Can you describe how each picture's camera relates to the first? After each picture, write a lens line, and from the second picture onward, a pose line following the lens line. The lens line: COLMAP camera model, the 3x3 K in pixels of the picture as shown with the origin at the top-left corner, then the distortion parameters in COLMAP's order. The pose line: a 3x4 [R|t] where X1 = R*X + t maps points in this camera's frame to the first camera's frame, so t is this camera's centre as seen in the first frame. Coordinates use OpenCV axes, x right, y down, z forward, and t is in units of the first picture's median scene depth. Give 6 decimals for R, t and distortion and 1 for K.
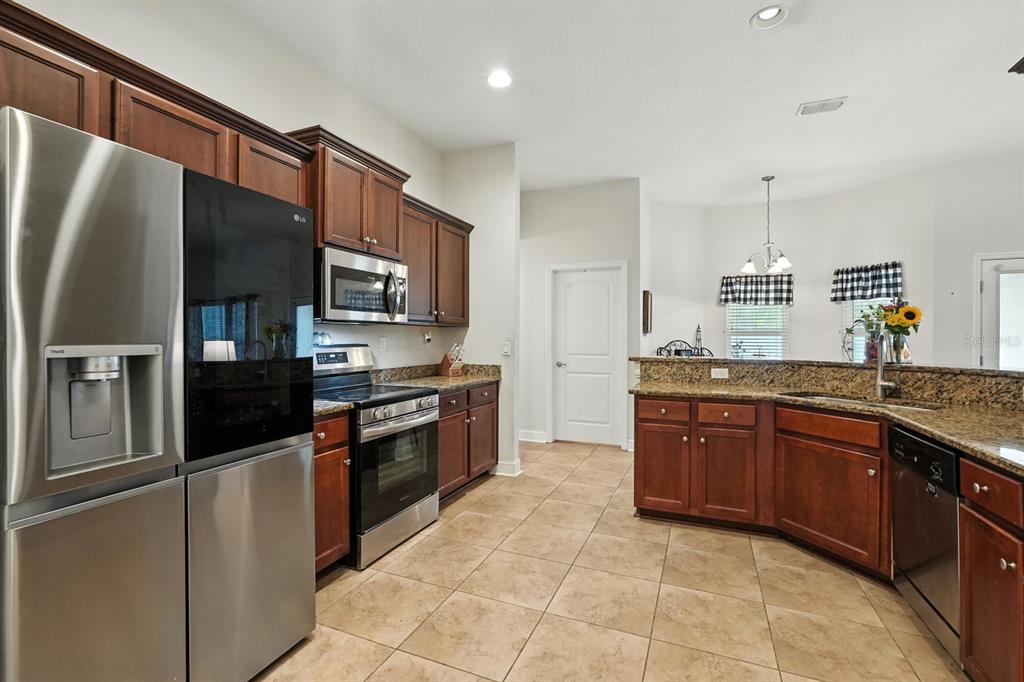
lens RADIAL K [[453.9, 0, 511.8], [0, 453.9, 343.7], [0, 0, 1]] dist [-0.023956, 0.010920]
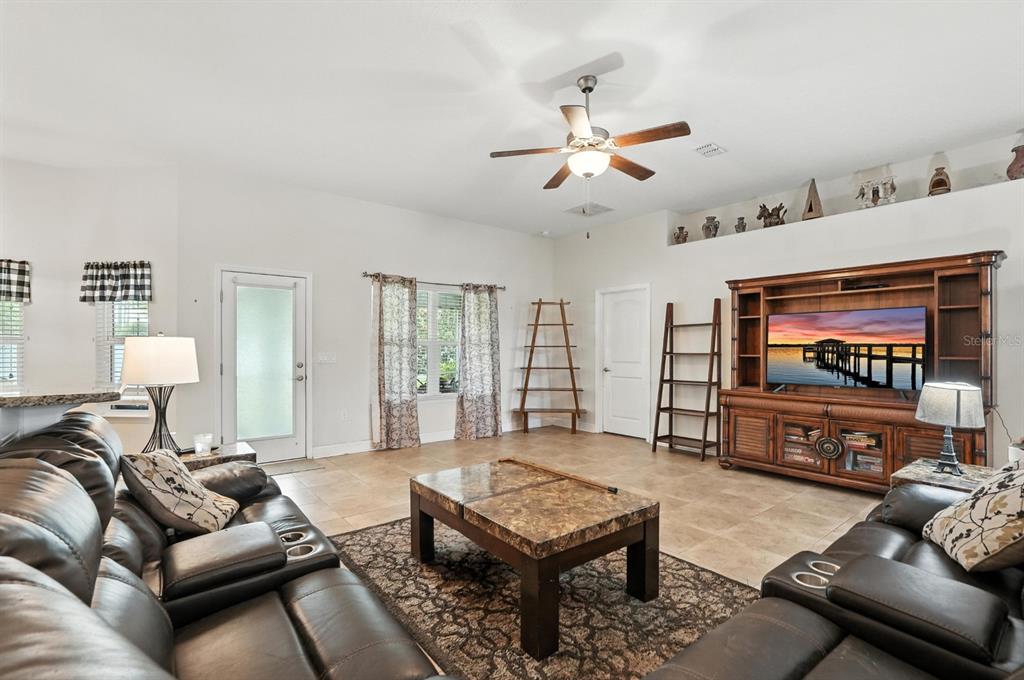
lens RADIAL K [[465.6, 0, 511.3], [0, 465.6, 350.0], [0, 0, 1]] dist [-0.024185, 0.010121]
pose [[0.480023, -0.007275, 0.877226, 0.466957], [0.012492, 0.999921, 0.001457, 0.001842], [-0.877167, 0.010259, 0.480076, -0.093534]]
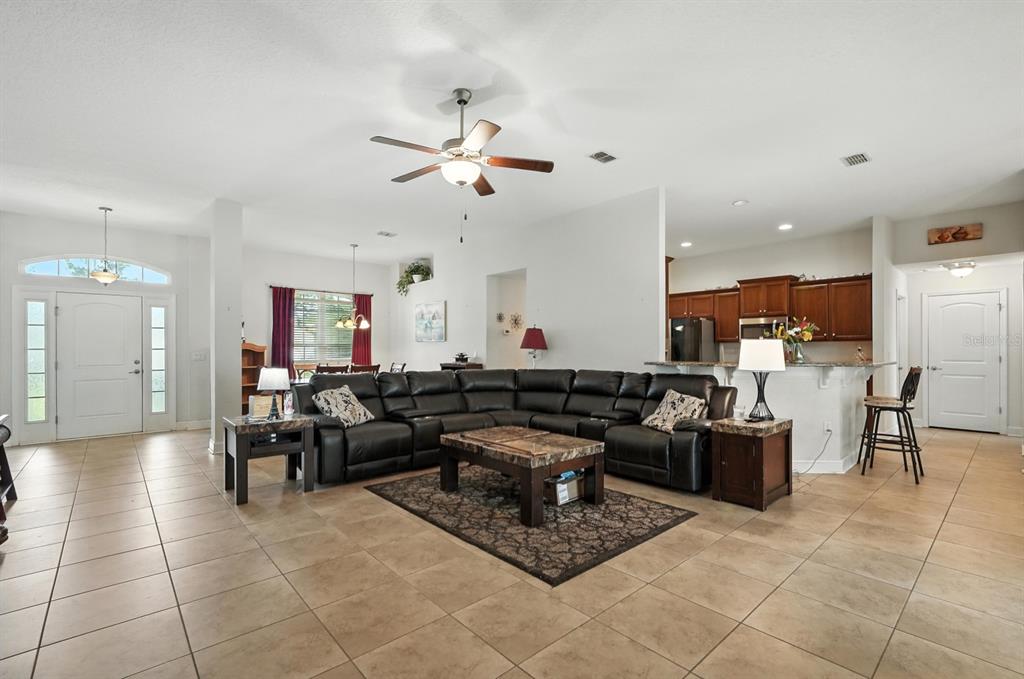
lens RADIAL K [[458.2, 0, 511.0], [0, 458.2, 348.3], [0, 0, 1]] dist [-0.022560, 0.011132]
pose [[-0.428044, -0.006930, -0.903731, 1.836608], [-0.011313, 0.999933, -0.002309, 0.004555], [0.903687, 0.009235, -0.428094, 0.559670]]
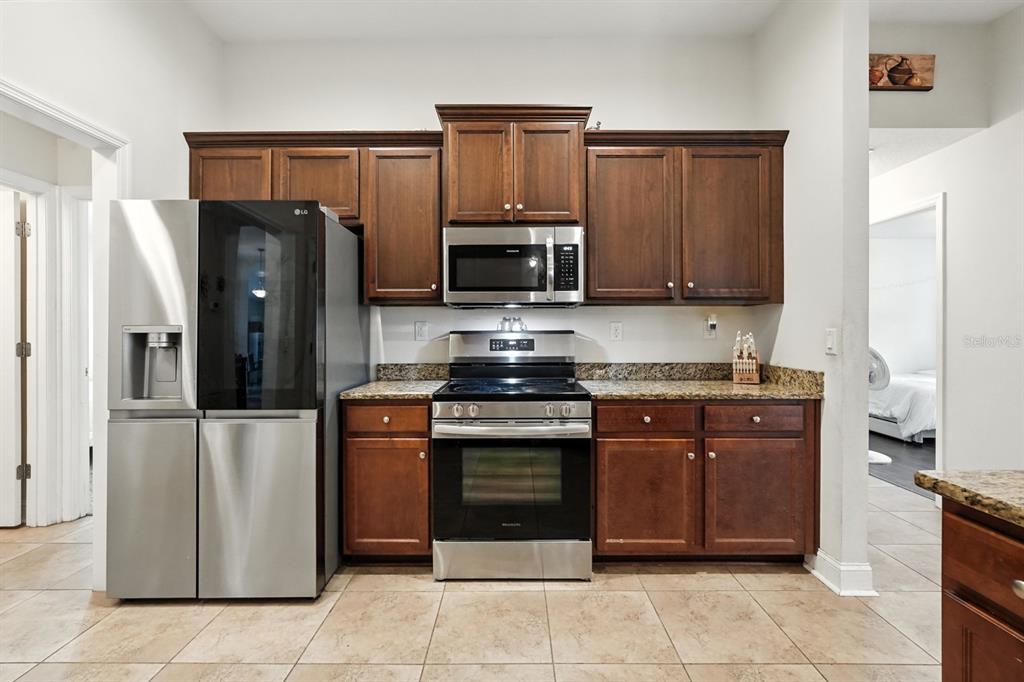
lens RADIAL K [[457.1, 0, 511.4], [0, 457.1, 333.8], [0, 0, 1]] dist [-0.025584, 0.012914]
pose [[0.385692, 0.004466, -0.922617, 0.325411], [-0.009338, 0.999956, 0.000937, 0.005397], [0.922581, 0.008254, 0.385716, 0.457961]]
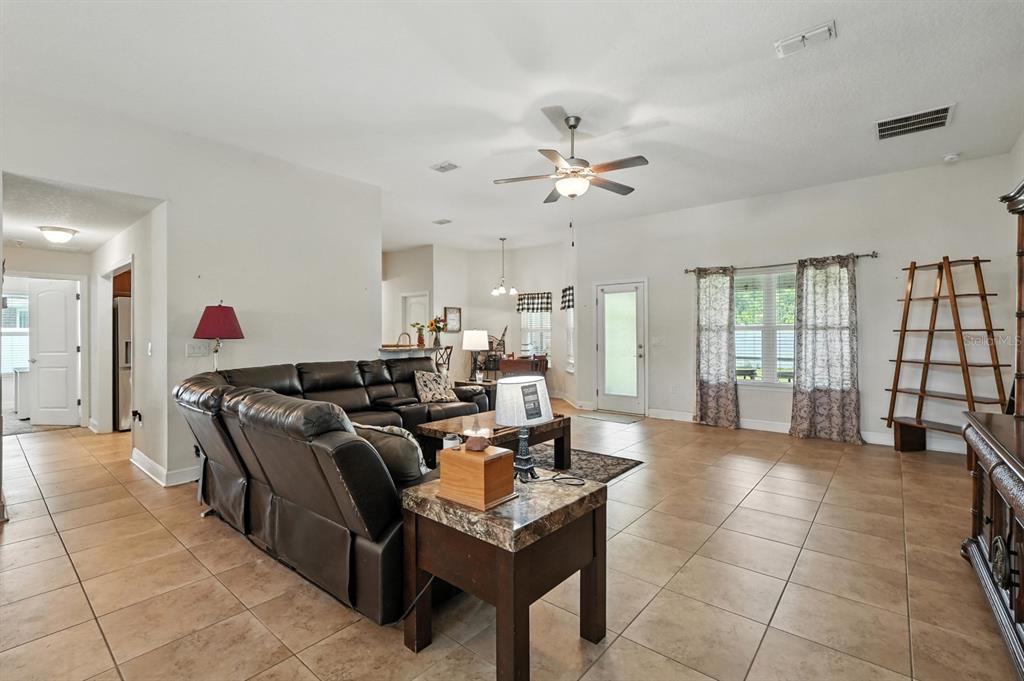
lens RADIAL K [[457.1, 0, 511.4], [0, 457.1, 333.3], [0, 0, 1]] dist [-0.025584, 0.012914]
pose [[0.954888, -0.009823, -0.296803, 1.324885], [0.006321, 0.999899, -0.012756, 0.007921], [0.296898, 0.010305, 0.954853, -0.739036]]
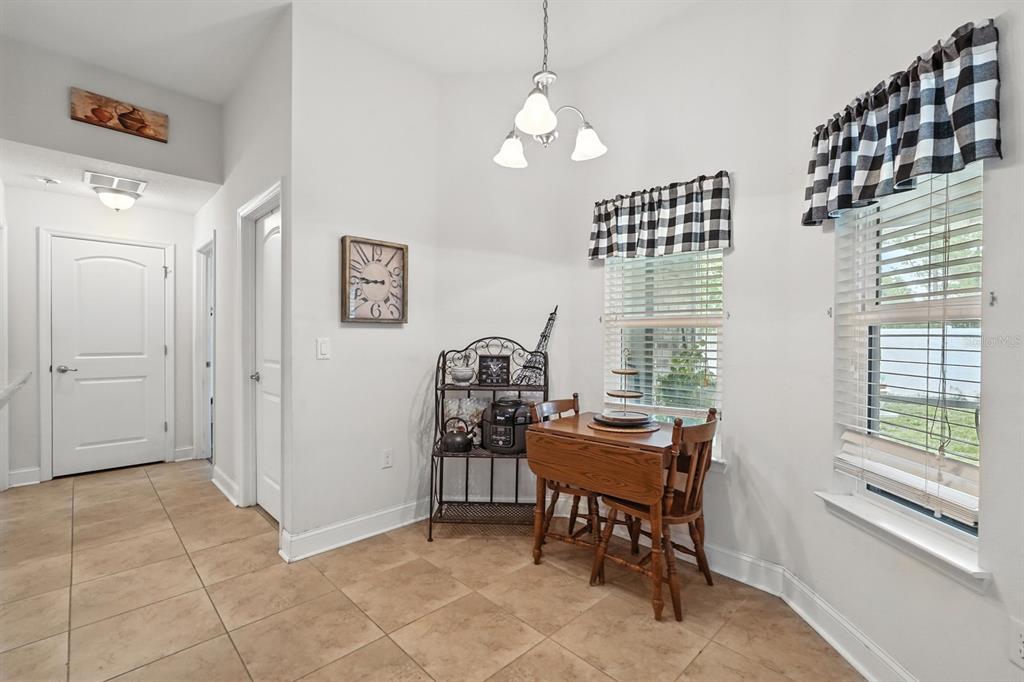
lens RADIAL K [[453.9, 0, 511.8], [0, 453.9, 343.7], [0, 0, 1]] dist [-0.023956, 0.010920]
pose [[0.922659, 0.006487, -0.385562, 0.830262], [-0.008144, 0.999963, -0.002664, 0.000575], [0.385530, 0.005598, 0.922678, 0.773272]]
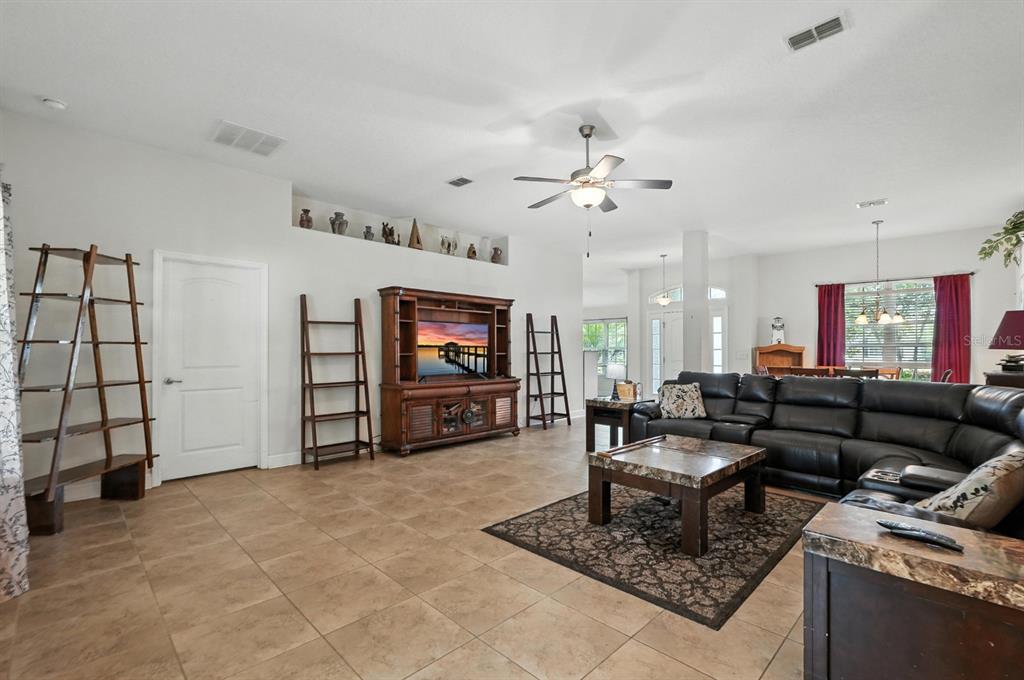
lens RADIAL K [[458.2, 0, 511.0], [0, 458.2, 348.8], [0, 0, 1]] dist [-0.022560, 0.011132]
pose [[-0.926566, -0.005773, 0.376089, 0.979602], [-0.002029, 0.999944, 0.010349, -0.005307], [-0.376128, 0.008826, -0.926526, 1.036773]]
